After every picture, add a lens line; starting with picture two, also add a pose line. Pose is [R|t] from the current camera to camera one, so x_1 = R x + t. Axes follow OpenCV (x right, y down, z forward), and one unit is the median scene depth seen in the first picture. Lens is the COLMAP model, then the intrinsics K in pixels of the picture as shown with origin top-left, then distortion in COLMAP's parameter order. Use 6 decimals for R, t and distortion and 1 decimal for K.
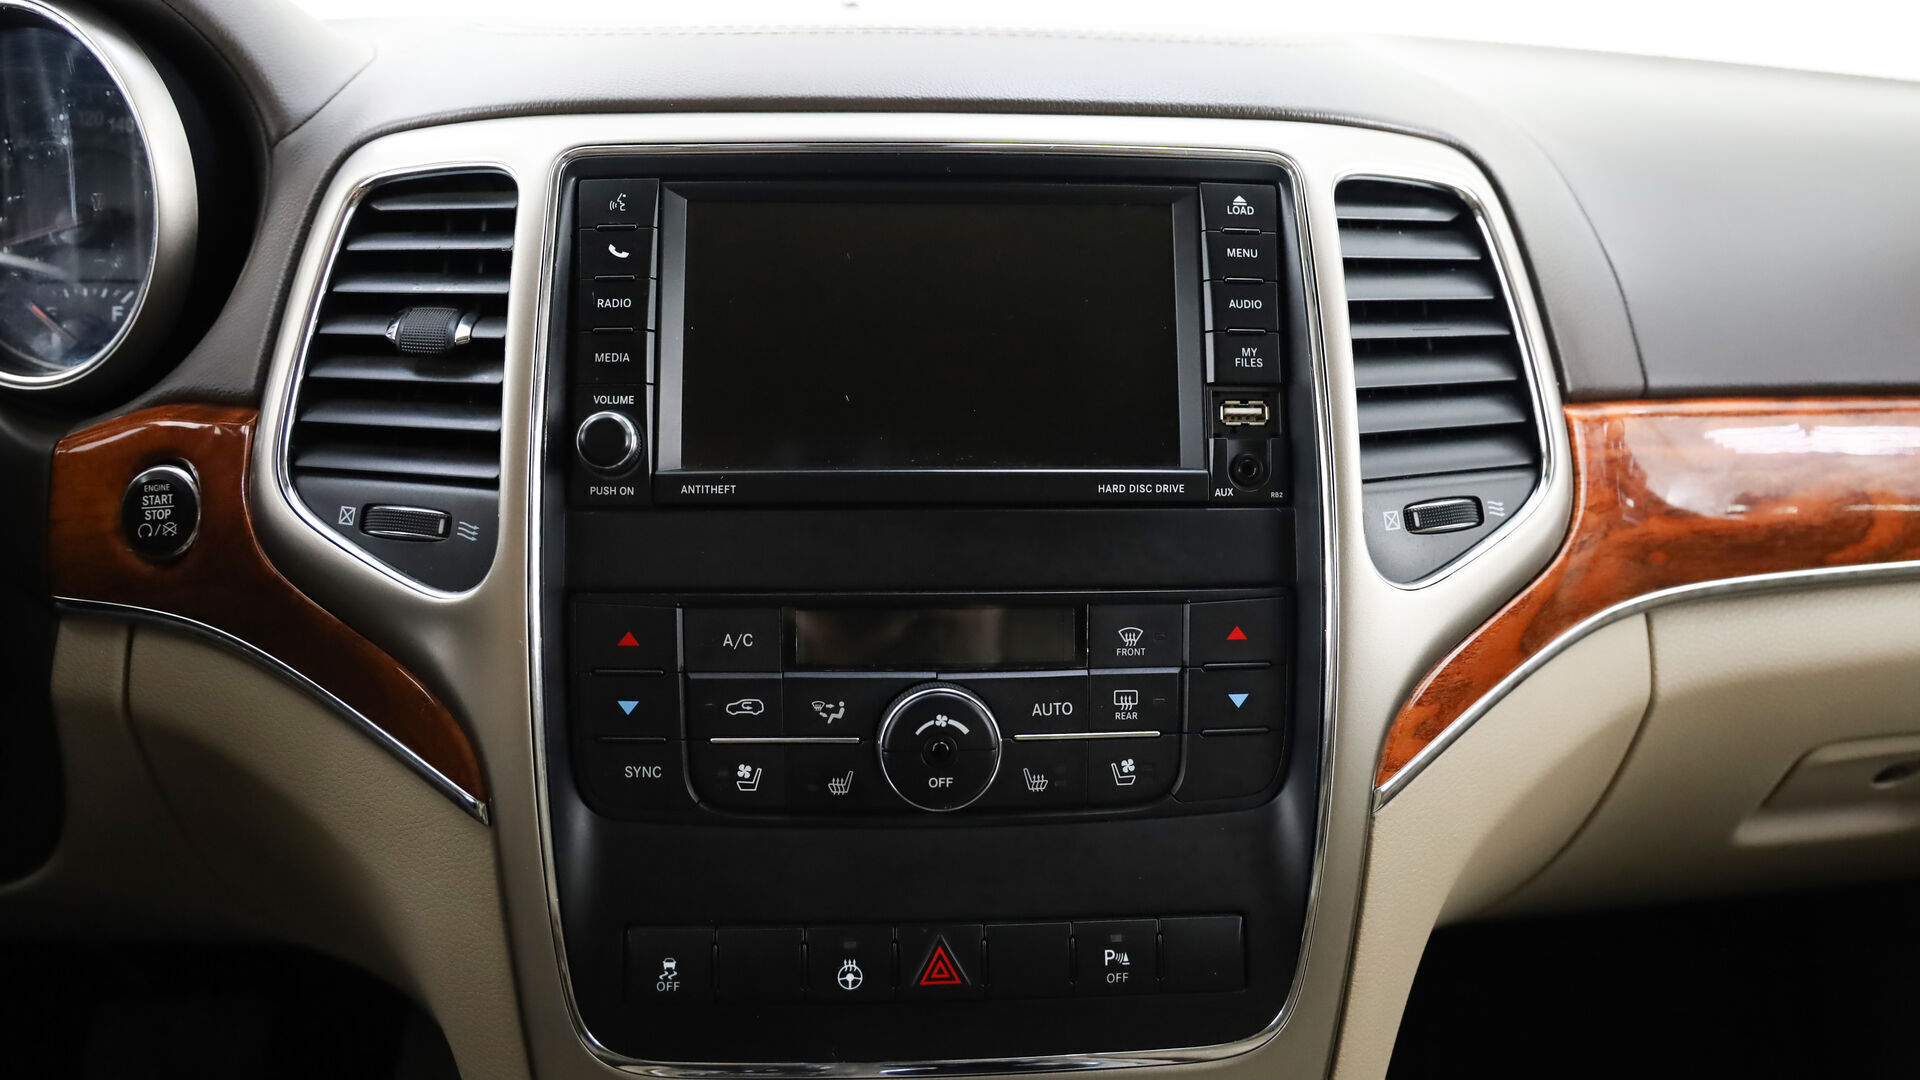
lens RADIAL K [[1309.0, 0, 973.3], [0, 1309.0, 432.5], [0, 0, 1]] dist [-0.083571, 0.049763]
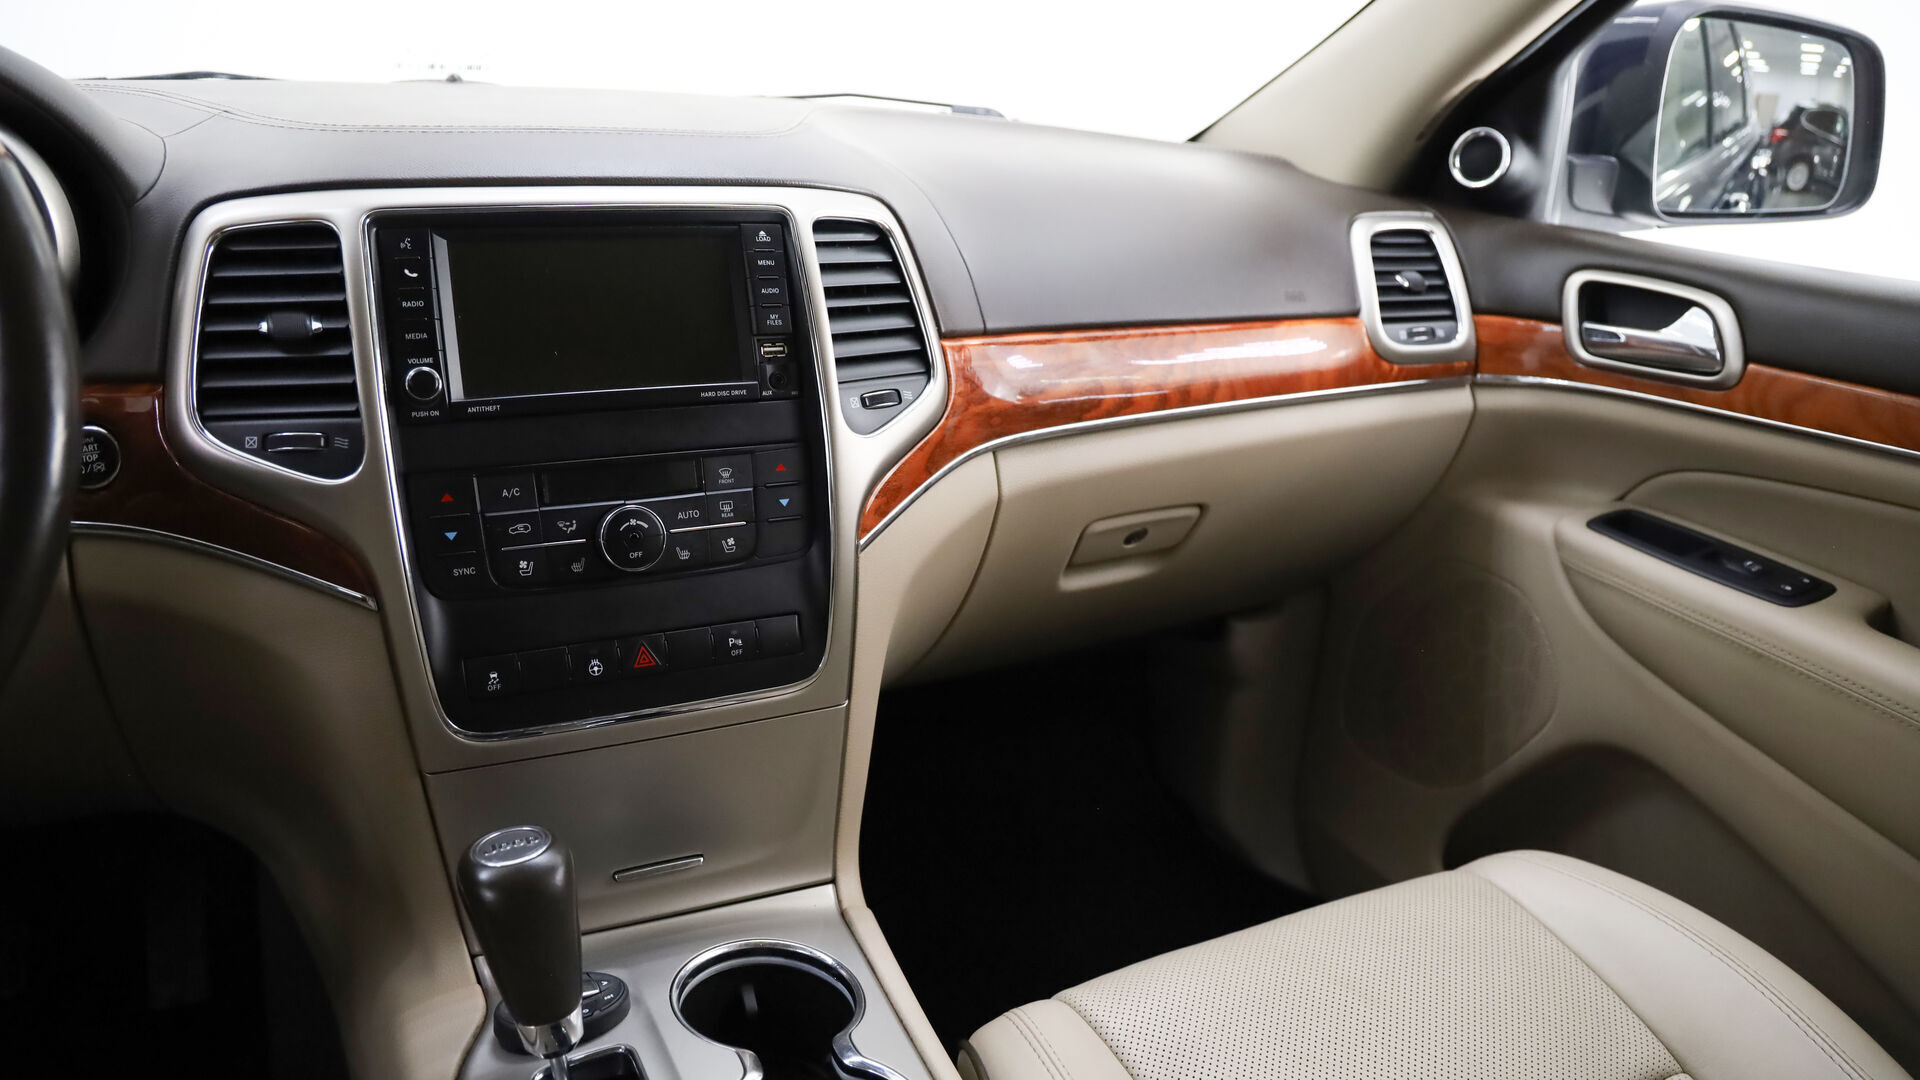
lens RADIAL K [[1309.0, 0, 946.5], [0, 1309.0, 548.6], [0, 0, 1]] dist [-0.083571, 0.049763]
pose [[0.924760, -0.103387, 0.366238, -0.278632], [0.067474, 0.991686, 0.109574, 0.079328], [-0.374522, -0.076618, 0.924047, -0.839978]]
